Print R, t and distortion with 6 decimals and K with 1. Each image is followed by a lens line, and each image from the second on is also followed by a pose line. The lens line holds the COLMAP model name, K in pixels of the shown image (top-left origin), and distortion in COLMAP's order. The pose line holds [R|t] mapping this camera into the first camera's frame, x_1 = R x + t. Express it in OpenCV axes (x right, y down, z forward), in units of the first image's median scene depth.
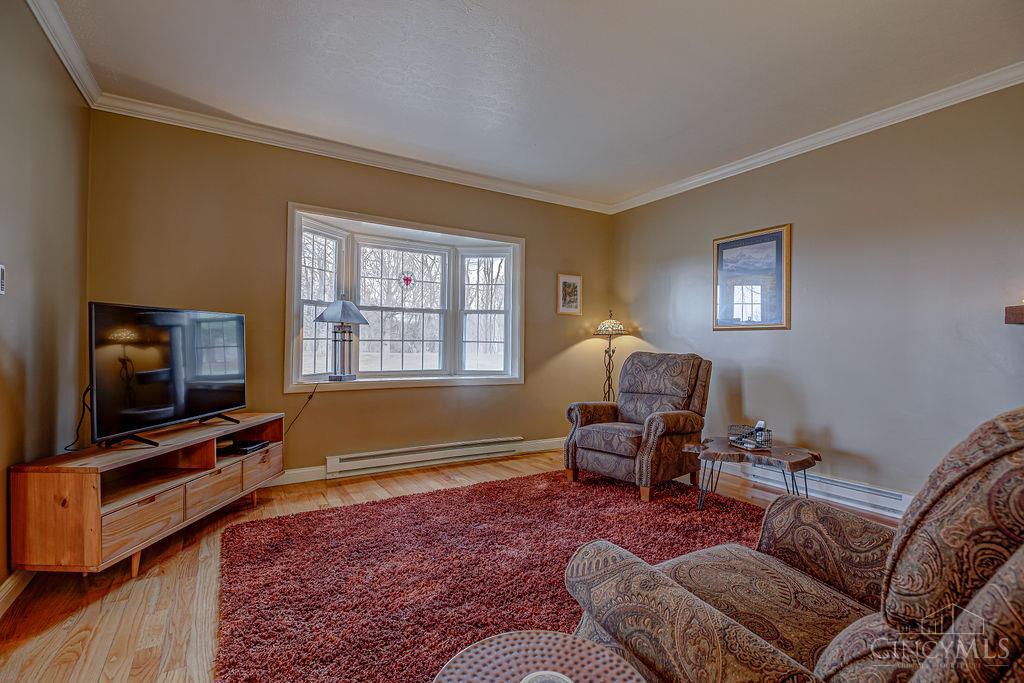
lens RADIAL K [[474.7, 0, 507.7], [0, 474.7, 335.5], [0, 0, 1]] dist [-0.003592, -0.000759]
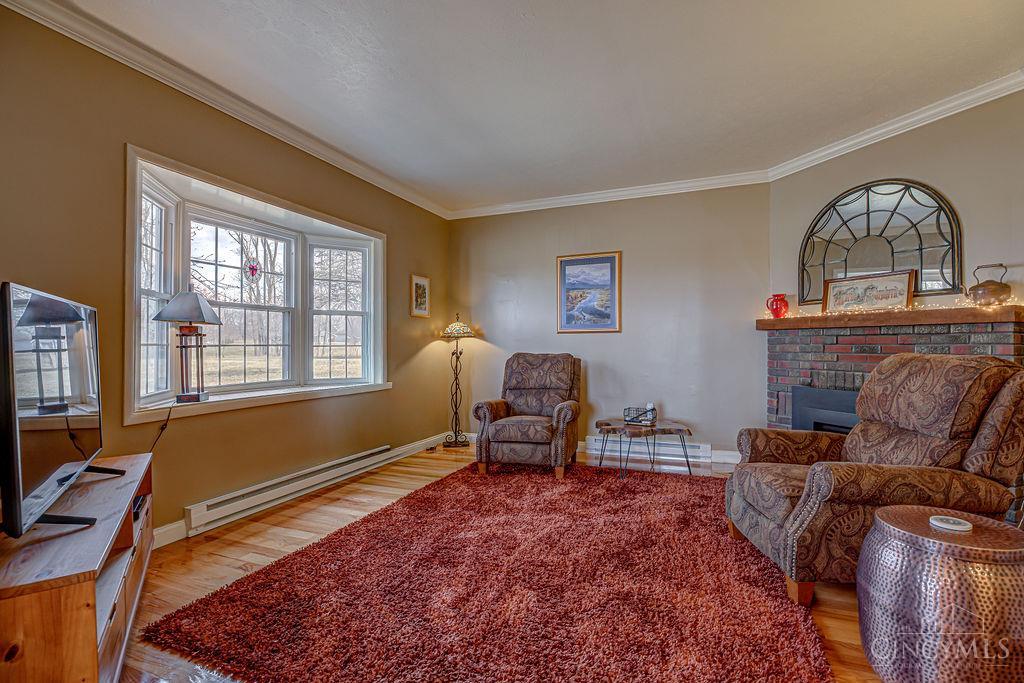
lens RADIAL K [[474.7, 0, 507.1], [0, 474.7, 346.9], [0, 0, 1]] dist [-0.003592, -0.000759]
pose [[0.796376, -0.018987, 0.604503, -0.396034], [0.007879, 0.999748, 0.021021, -0.000381], [-0.604750, -0.011978, 0.796325, 0.117957]]
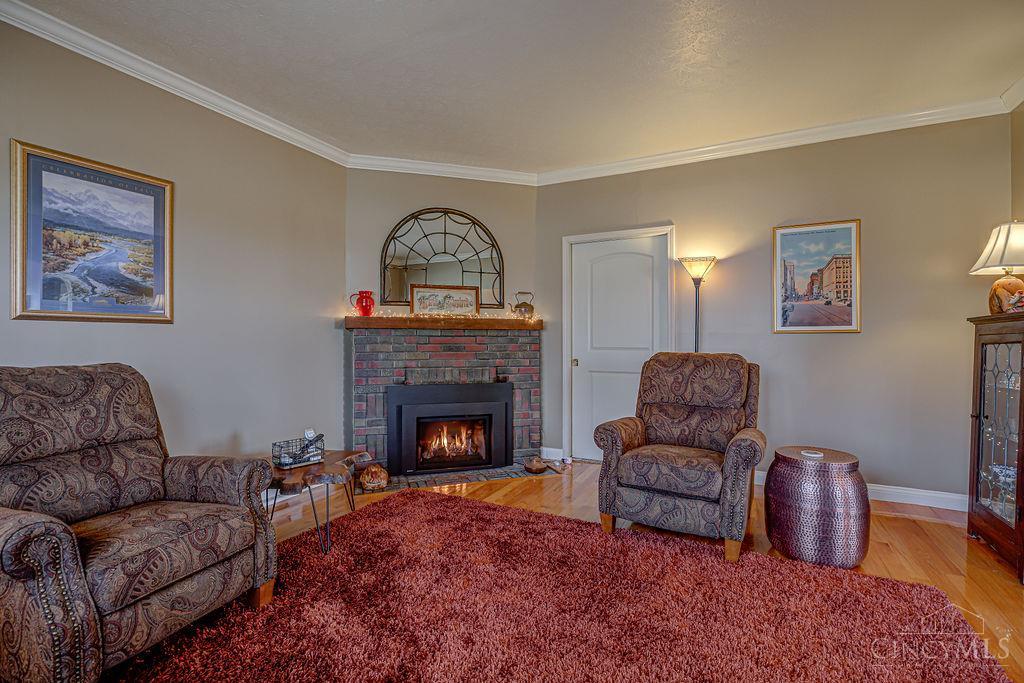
lens RADIAL K [[474.7, 0, 515.7], [0, 474.7, 340.1], [0, 0, 1]] dist [-0.003592, -0.000759]
pose [[-0.546597, -0.011272, 0.837320, -0.295968], [-0.016682, 0.999858, 0.002570, 0.004757], [-0.837229, -0.012563, -0.546708, 0.821767]]
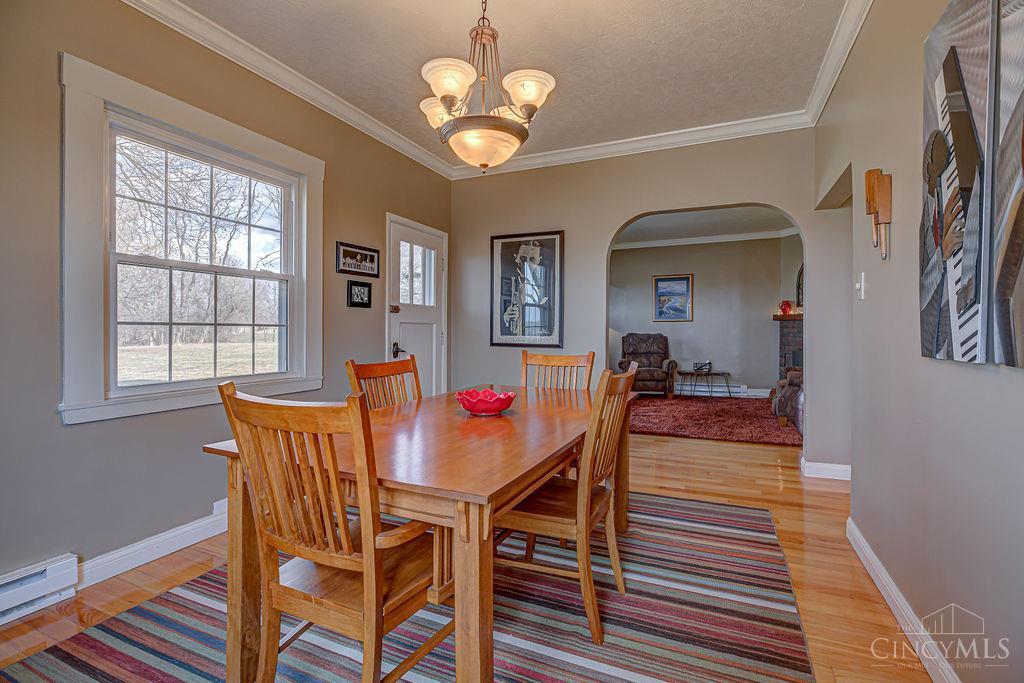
lens RADIAL K [[474.7, 0, 510.9], [0, 474.7, 330.9], [0, 0, 1]] dist [-0.003592, -0.000759]
pose [[0.817663, -0.026486, 0.575088, -1.216544], [0.011830, 0.999503, 0.029212, -0.035952], [-0.575576, -0.017083, 0.817570, -0.299657]]
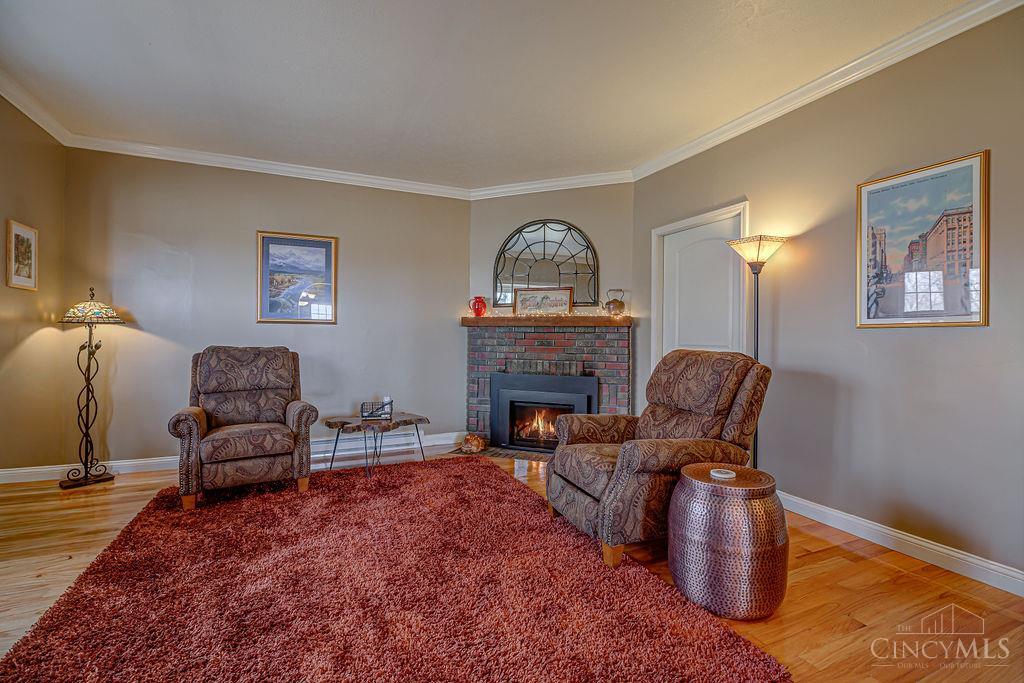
lens RADIAL K [[474.7, 0, 514.1], [0, 474.7, 339.2], [0, 0, 1]] dist [-0.003592, -0.000759]
pose [[0.102370, -0.014321, 0.994643, -0.510462], [-0.018939, 0.999687, 0.016343, 0.000033], [-0.994566, -0.020510, 0.102067, 0.353476]]
